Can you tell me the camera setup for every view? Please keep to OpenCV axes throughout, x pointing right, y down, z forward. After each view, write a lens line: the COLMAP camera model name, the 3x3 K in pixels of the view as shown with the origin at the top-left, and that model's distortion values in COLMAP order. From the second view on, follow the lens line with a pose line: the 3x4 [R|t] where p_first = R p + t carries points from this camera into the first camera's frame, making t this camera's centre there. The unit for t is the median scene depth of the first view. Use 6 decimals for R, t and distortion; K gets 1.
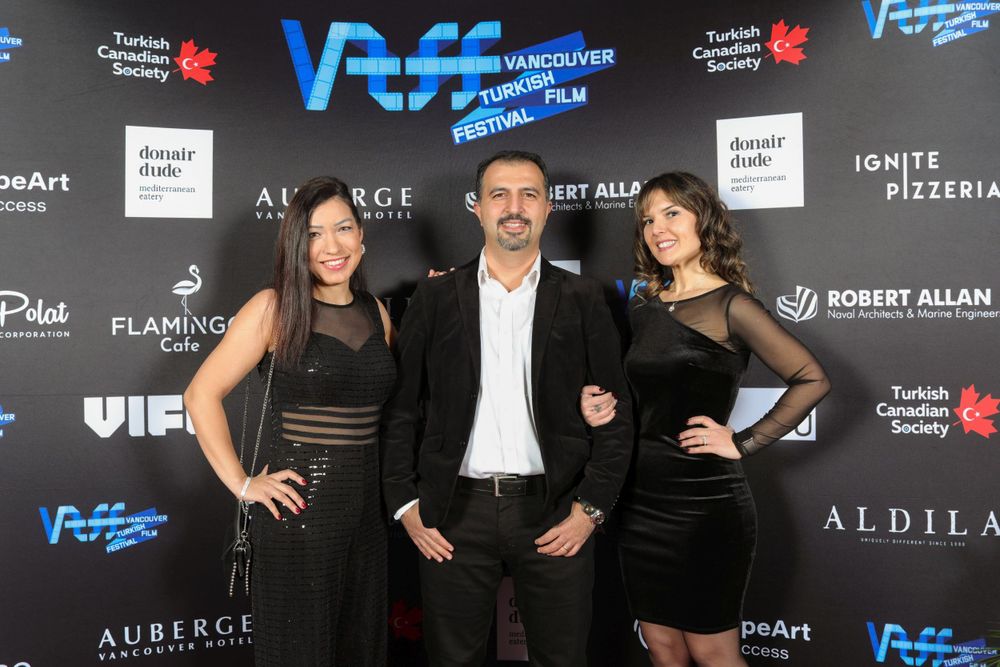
lens RADIAL K [[1013.2, 0, 498.9], [0, 1013.2, 317.6], [0, 0, 1]] dist [-0.108458, 0.149479]
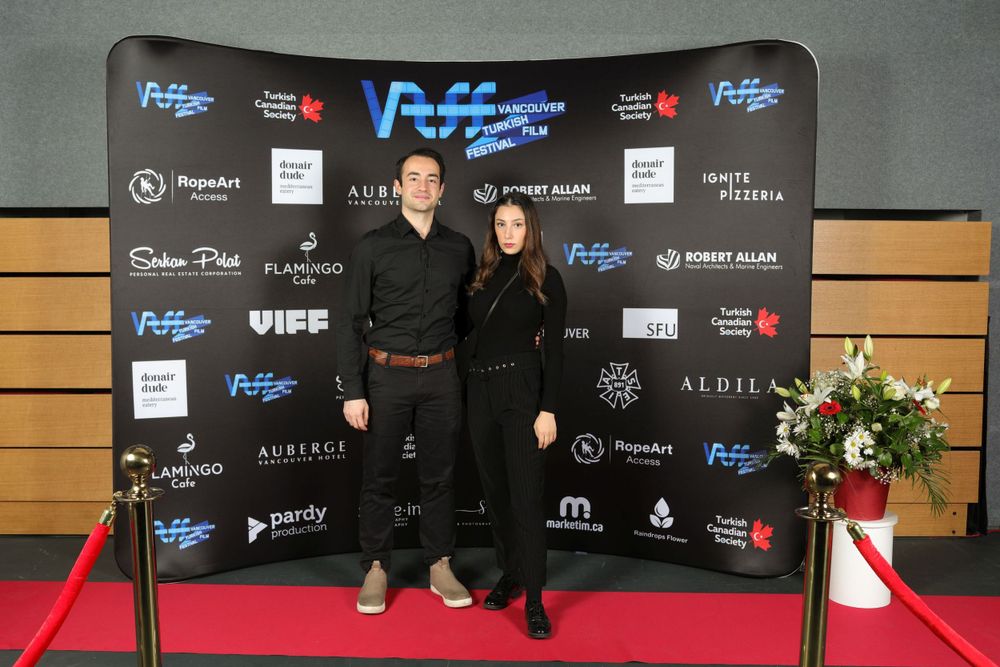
lens RADIAL K [[1019.9, 0, 489.6], [0, 1019.9, 346.0], [0, 0, 1]] dist [-0.099952, 0.126021]
pose [[0.999578, 0.007722, 0.027999, -0.054635], [-0.010032, 0.996471, 0.083330, -0.007833], [-0.027257, -0.083576, 0.996129, -0.716527]]
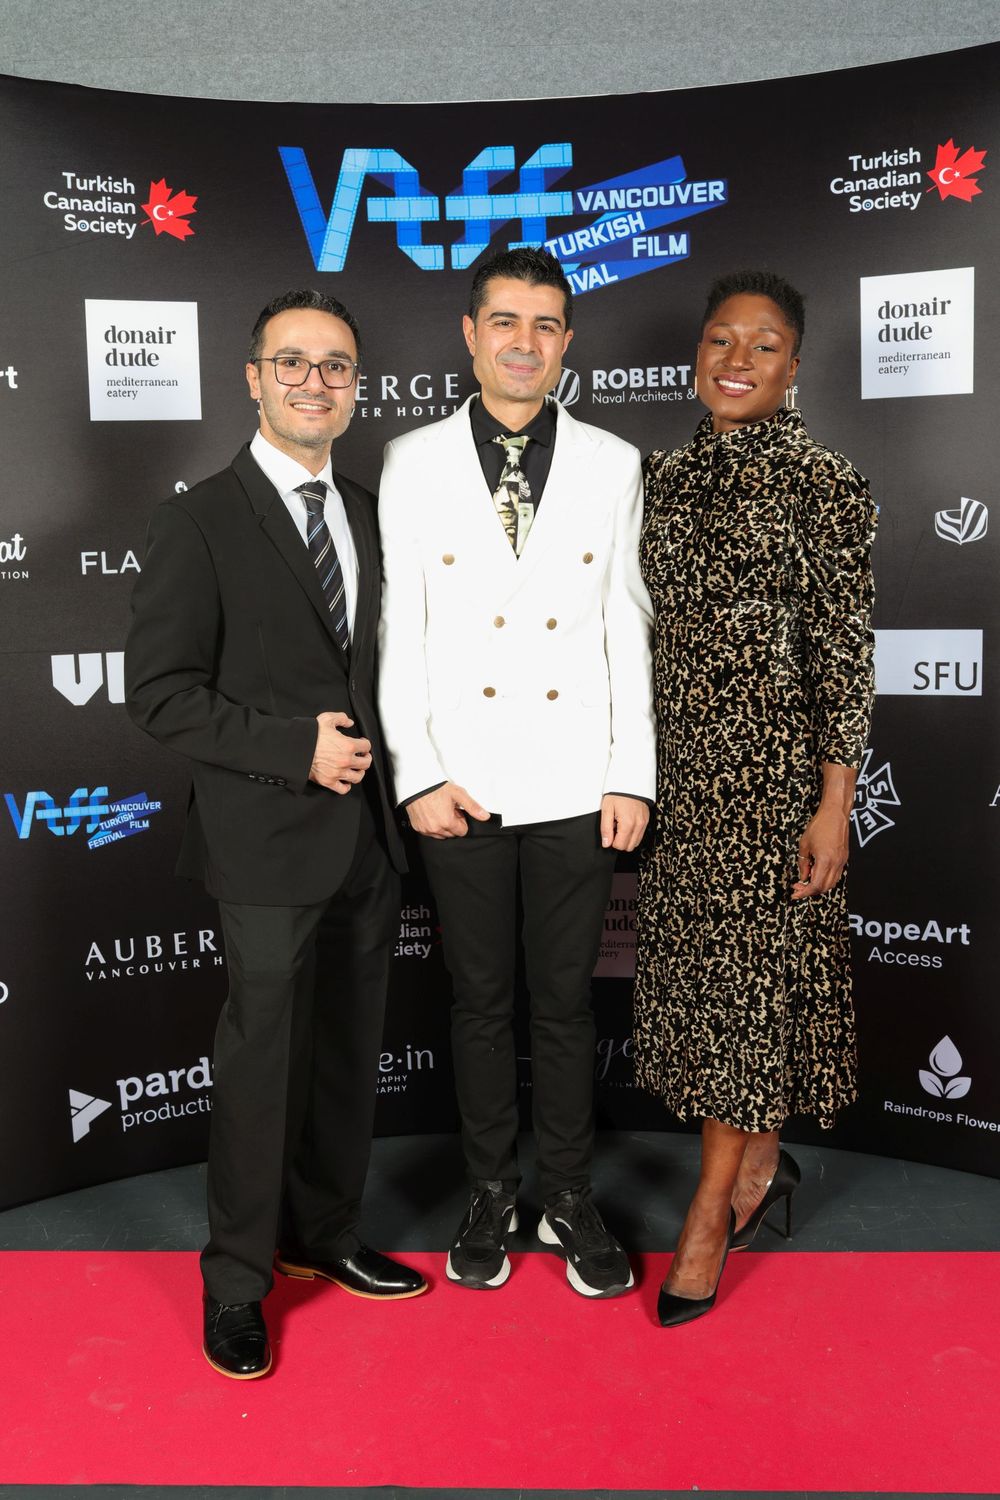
lens RADIAL K [[1519.7, 0, 500.3], [0, 1519.7, 759.9], [0, 0, 1]] dist [-0.108458, 0.149479]
pose [[0.999764, -0.013612, -0.016941, -0.041569], [0.015897, 0.989593, 0.143012, -0.002506], [0.014818, -0.143248, 0.989576, -0.177917]]
